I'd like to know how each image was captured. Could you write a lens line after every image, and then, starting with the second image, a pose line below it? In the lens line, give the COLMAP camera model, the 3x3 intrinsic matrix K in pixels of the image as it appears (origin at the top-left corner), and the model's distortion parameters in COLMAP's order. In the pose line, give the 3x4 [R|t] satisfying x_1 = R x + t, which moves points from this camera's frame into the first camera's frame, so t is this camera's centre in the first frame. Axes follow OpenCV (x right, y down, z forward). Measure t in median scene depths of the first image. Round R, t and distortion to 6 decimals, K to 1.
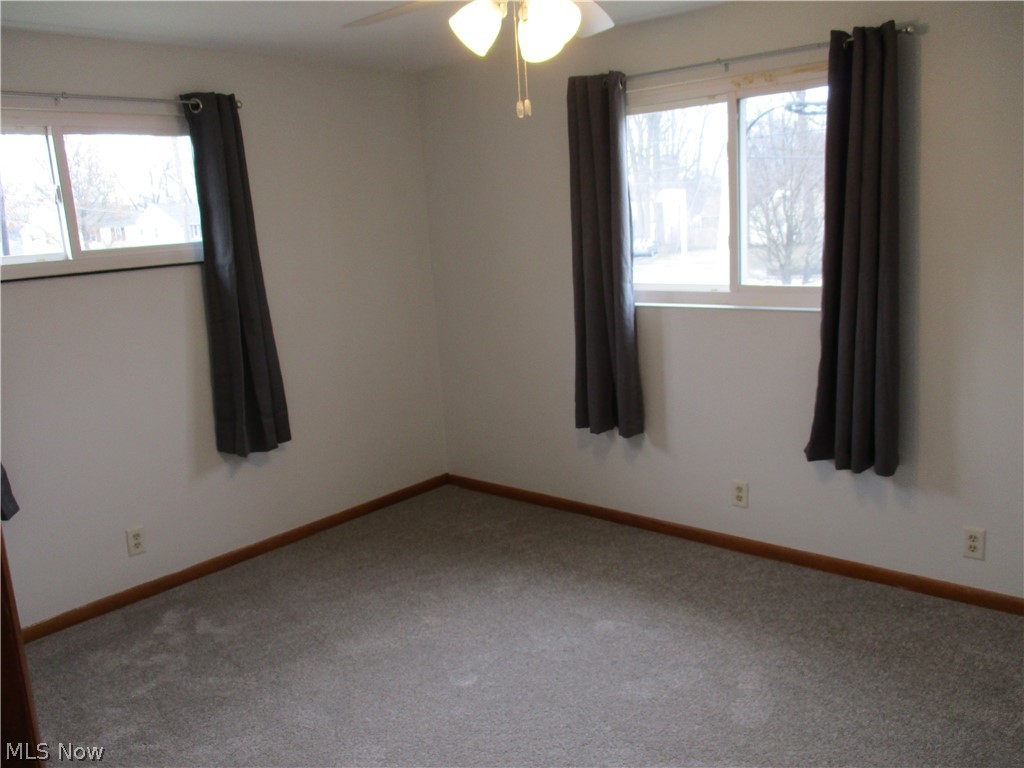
lens RADIAL K [[862.5, 0, 507.7], [0, 862.5, 375.0], [0, 0, 1]] dist [-0.009664, 0.005233]
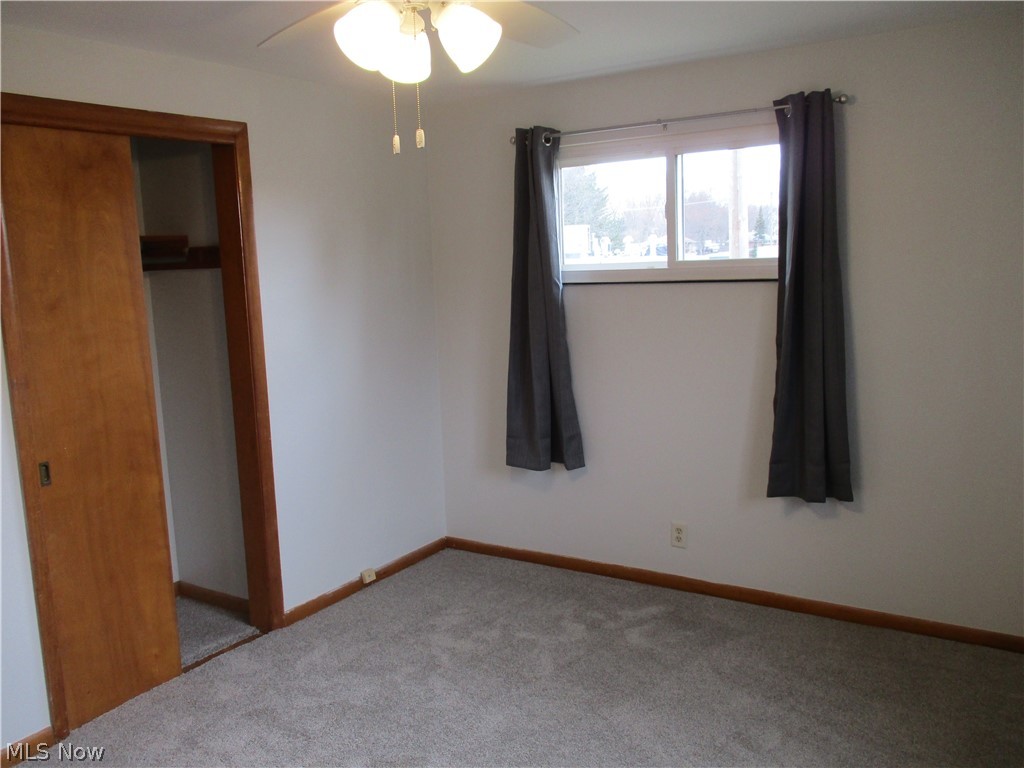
lens RADIAL K [[862.5, 0, 511.7], [0, 862.5, 377.6], [0, 0, 1]] dist [-0.009664, 0.005233]
pose [[0.165935, 0.196700, -0.966320, 0.539985], [-0.157417, 0.972623, 0.170952, -0.149629], [0.973491, 0.123748, 0.192356, 0.585765]]
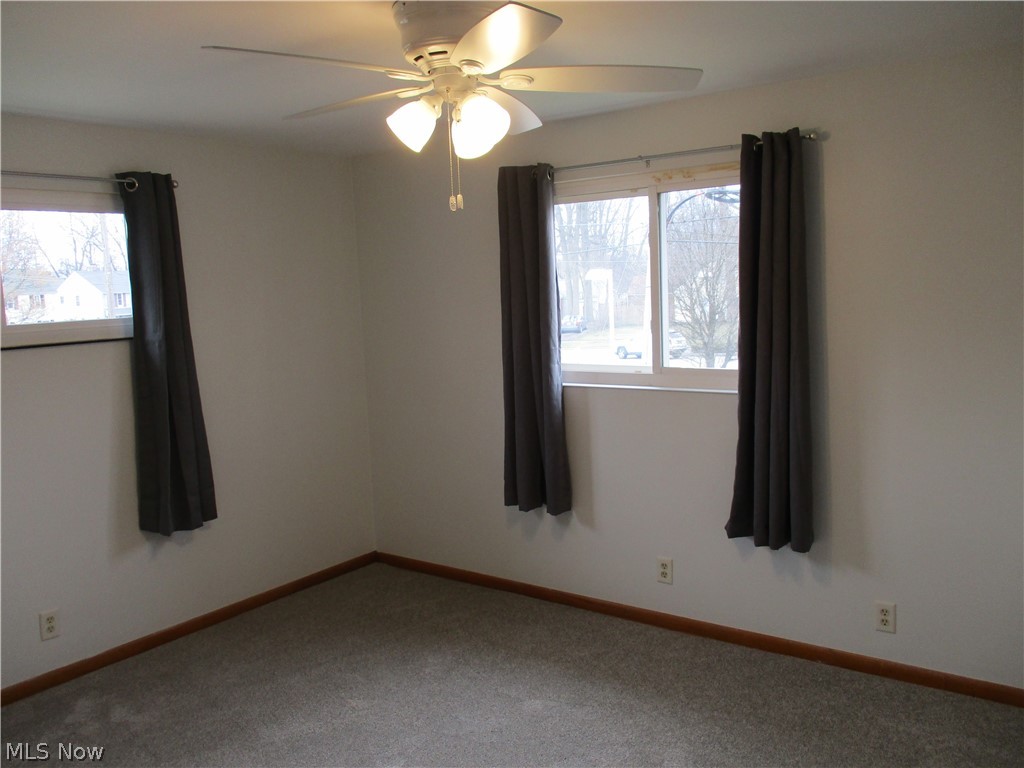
lens RADIAL K [[862.5, 0, 507.8], [0, 862.5, 376.9], [0, 0, 1]] dist [-0.009664, 0.005233]
pose [[0.996705, 0.010415, 0.080443, -0.000704], [-0.003727, 0.996555, -0.082847, -0.005743], [-0.081029, 0.082274, 0.993310, -0.021228]]
